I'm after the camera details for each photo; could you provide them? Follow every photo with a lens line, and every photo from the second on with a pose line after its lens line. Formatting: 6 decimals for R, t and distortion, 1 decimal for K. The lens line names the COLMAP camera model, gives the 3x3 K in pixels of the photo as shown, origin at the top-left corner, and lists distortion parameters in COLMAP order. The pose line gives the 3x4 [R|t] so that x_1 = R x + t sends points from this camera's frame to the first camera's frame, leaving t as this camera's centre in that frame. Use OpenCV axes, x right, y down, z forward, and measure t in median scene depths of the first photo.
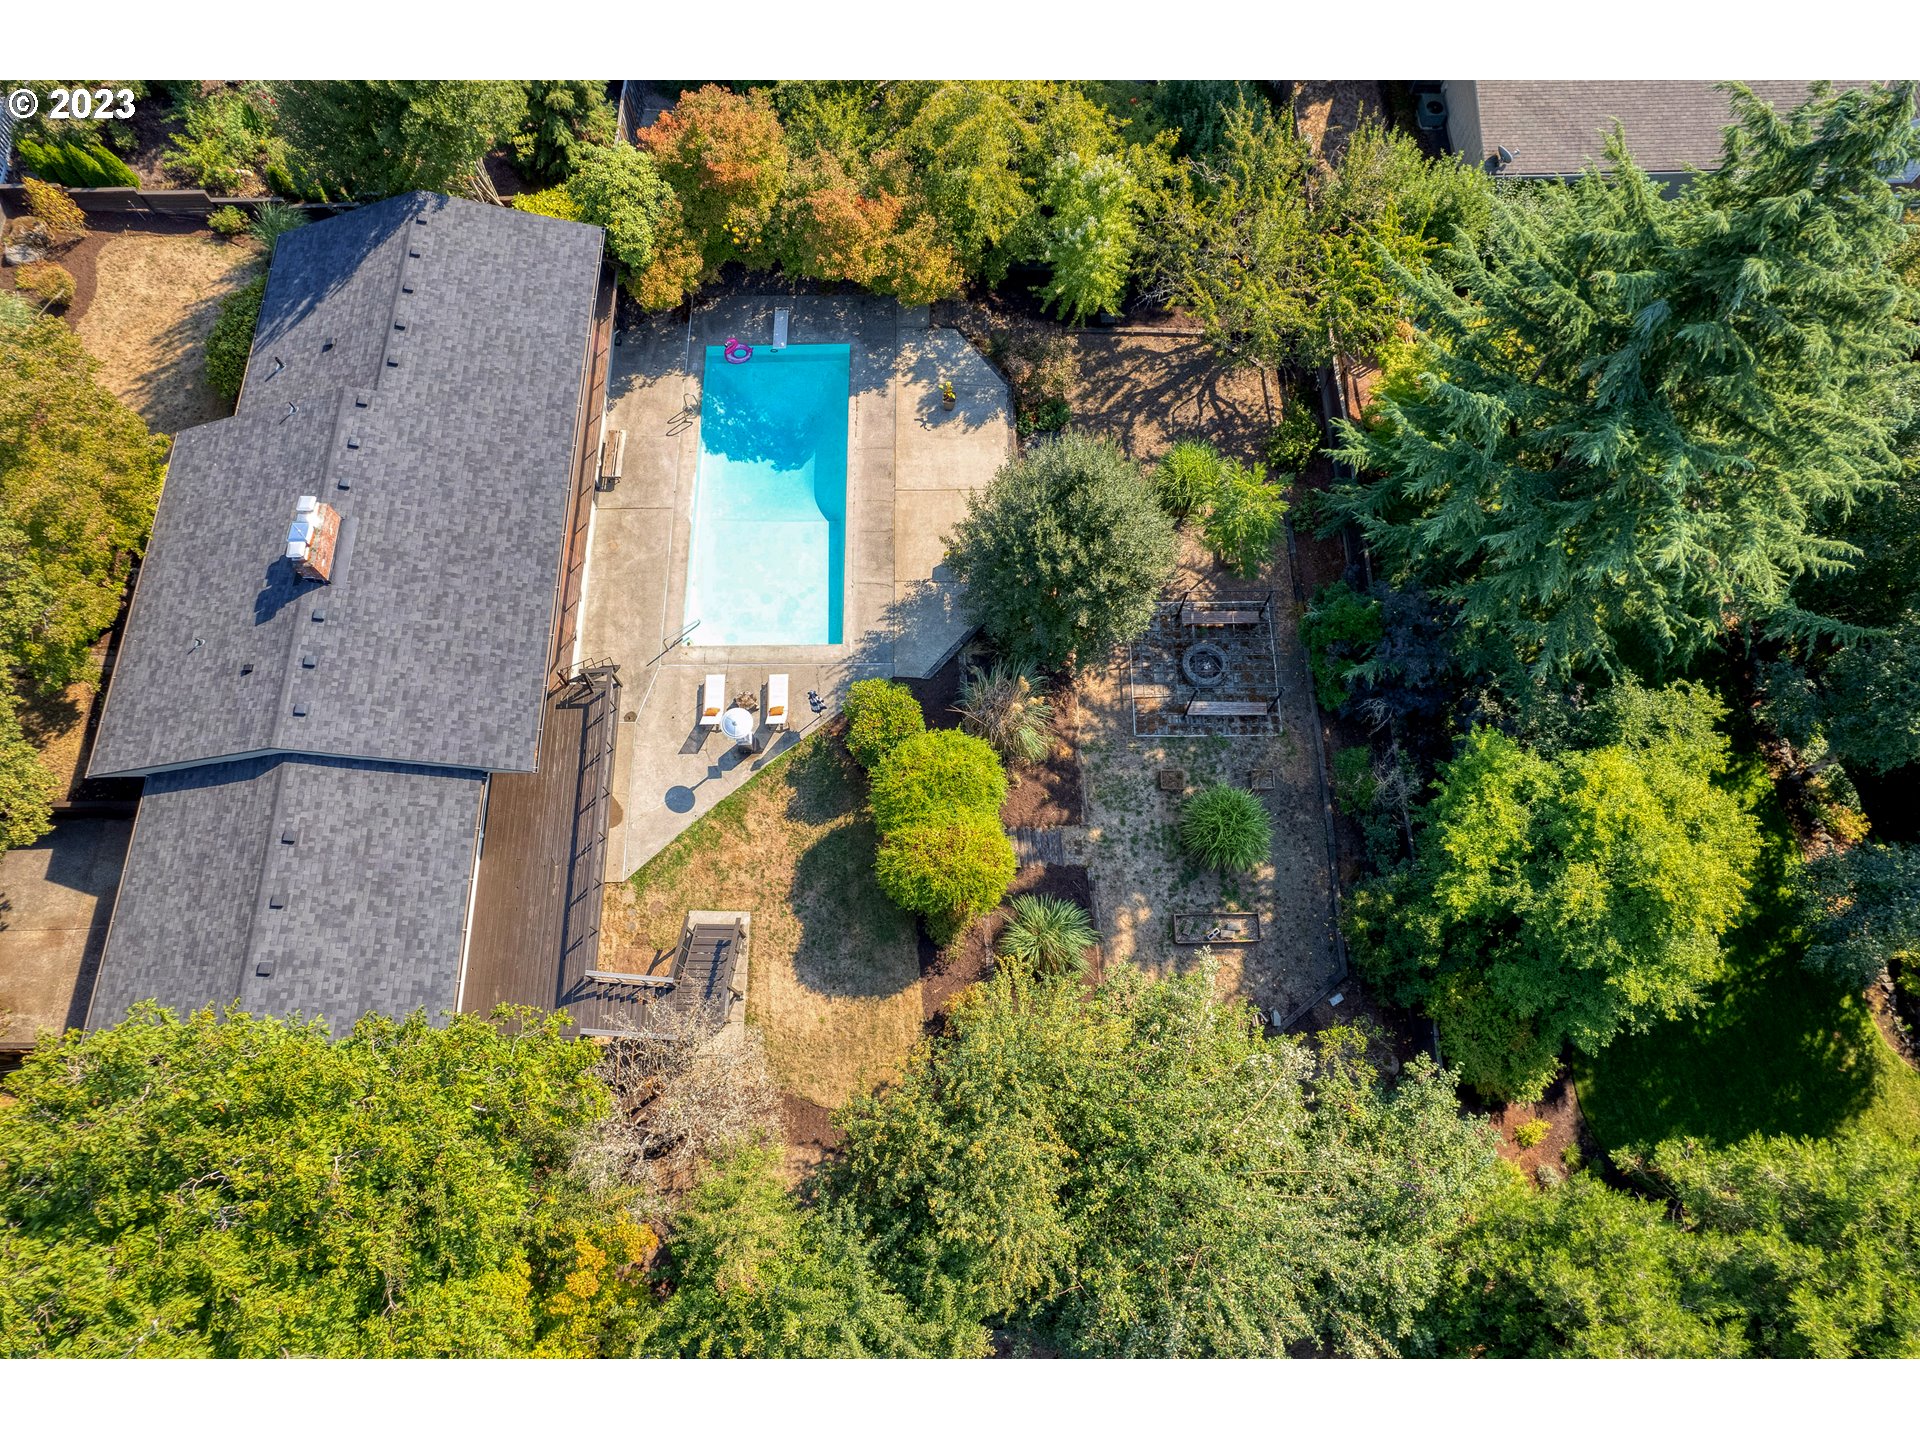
lens RADIAL K [[1259.0, 0, 979.3], [0, 1259.0, 717.8], [0, 0, 1]] dist [-0.002098, 0.000845]
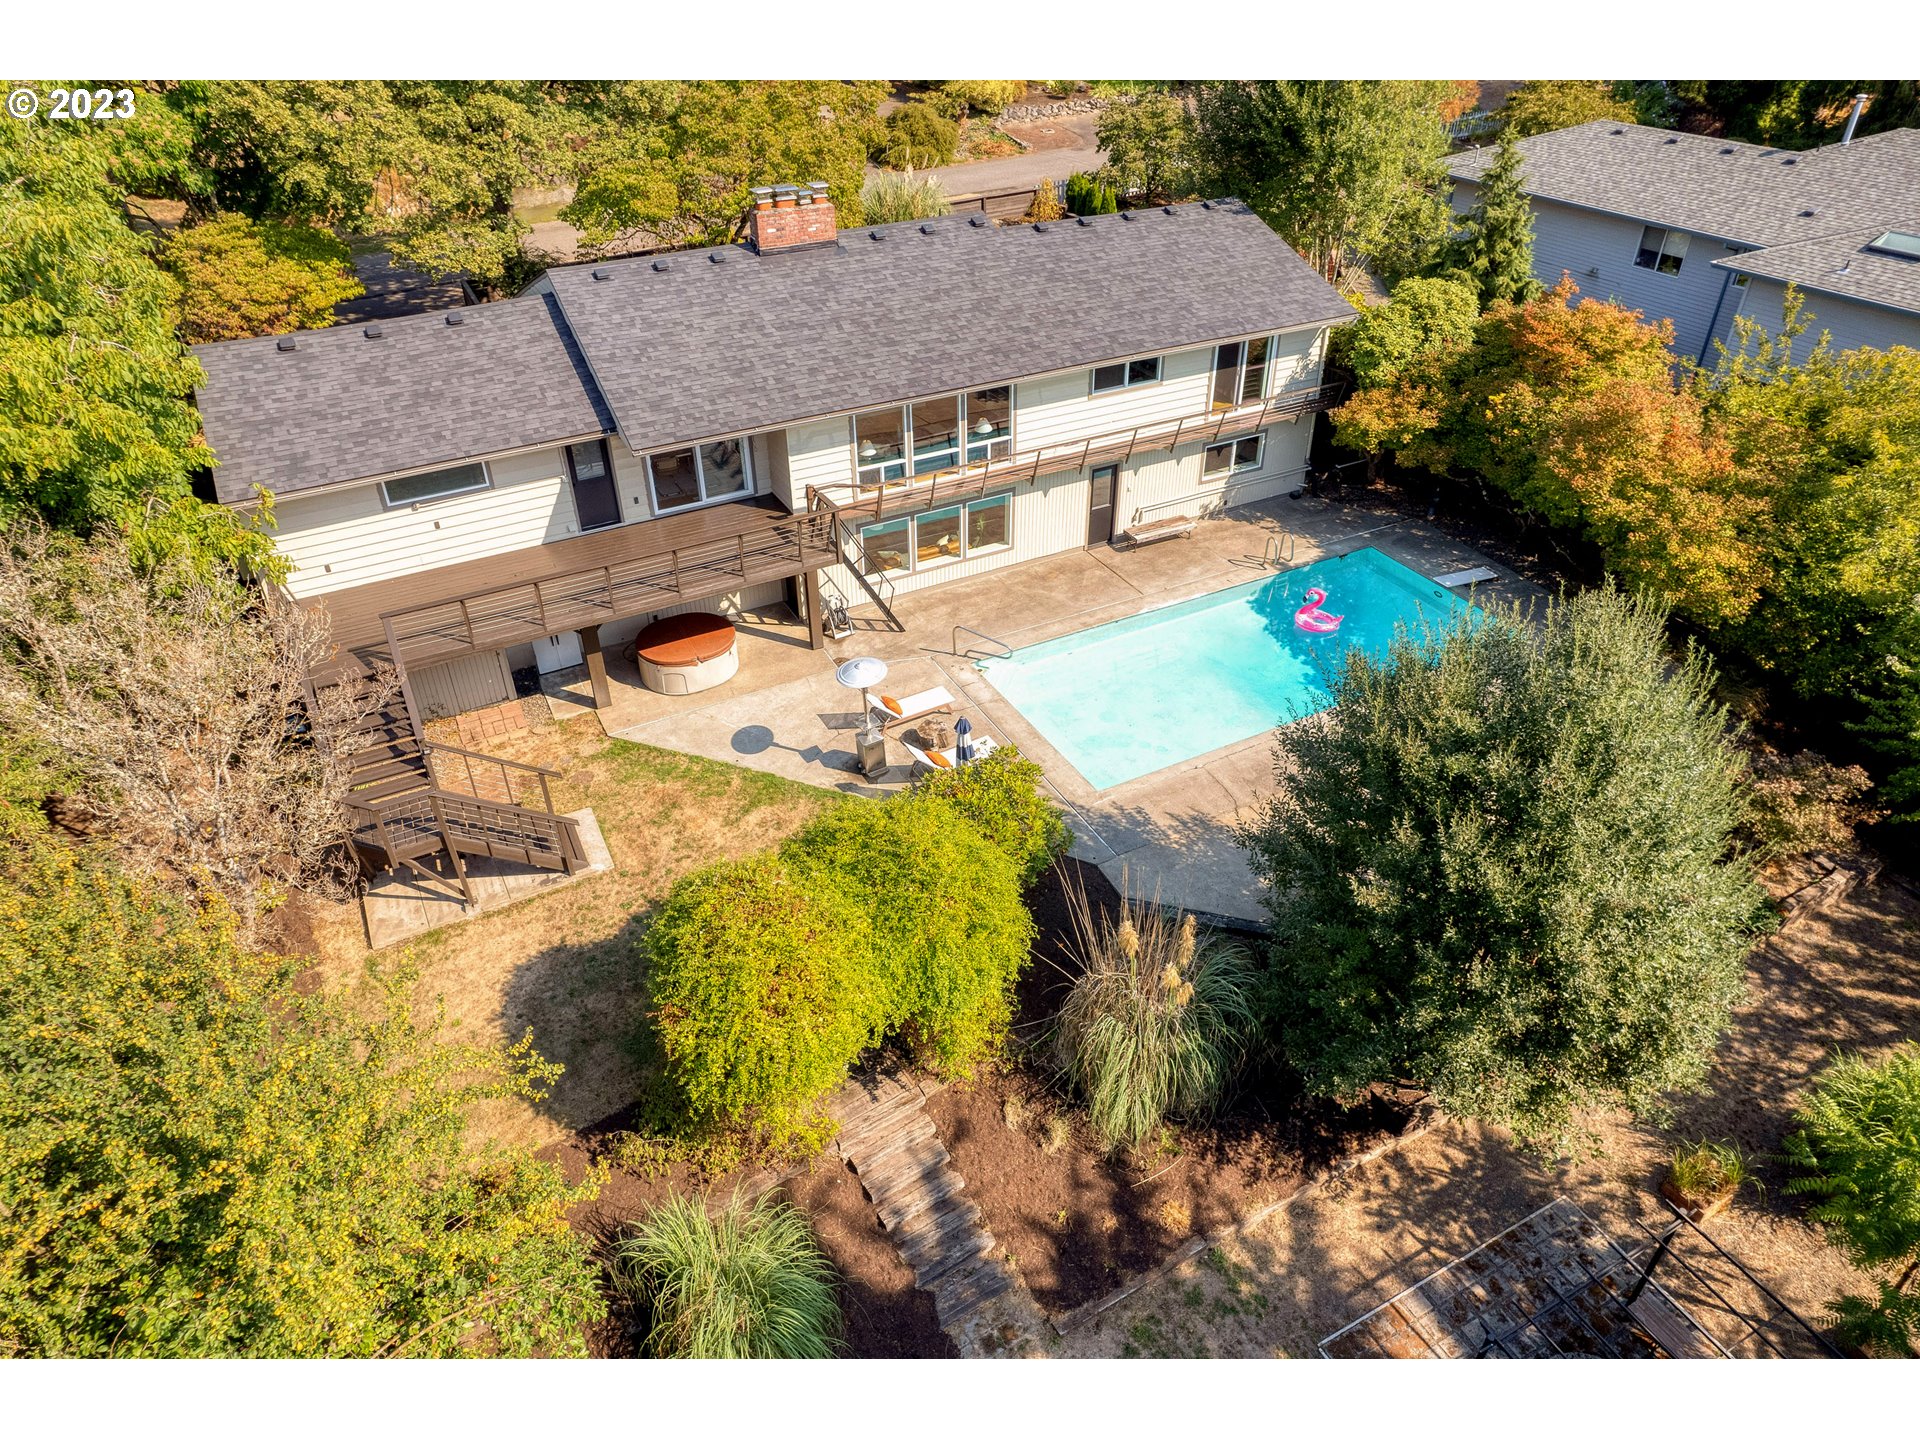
lens RADIAL K [[1259.0, 0, 979.3], [0, 1259.0, 717.8], [0, 0, 1]] dist [-0.002098, 0.000845]
pose [[0.458327, 0.497525, -0.736482, 0.284700], [-0.828511, 0.539117, -0.151402, 0.057585], [0.321724, 0.679575, 0.659296, 0.566861]]
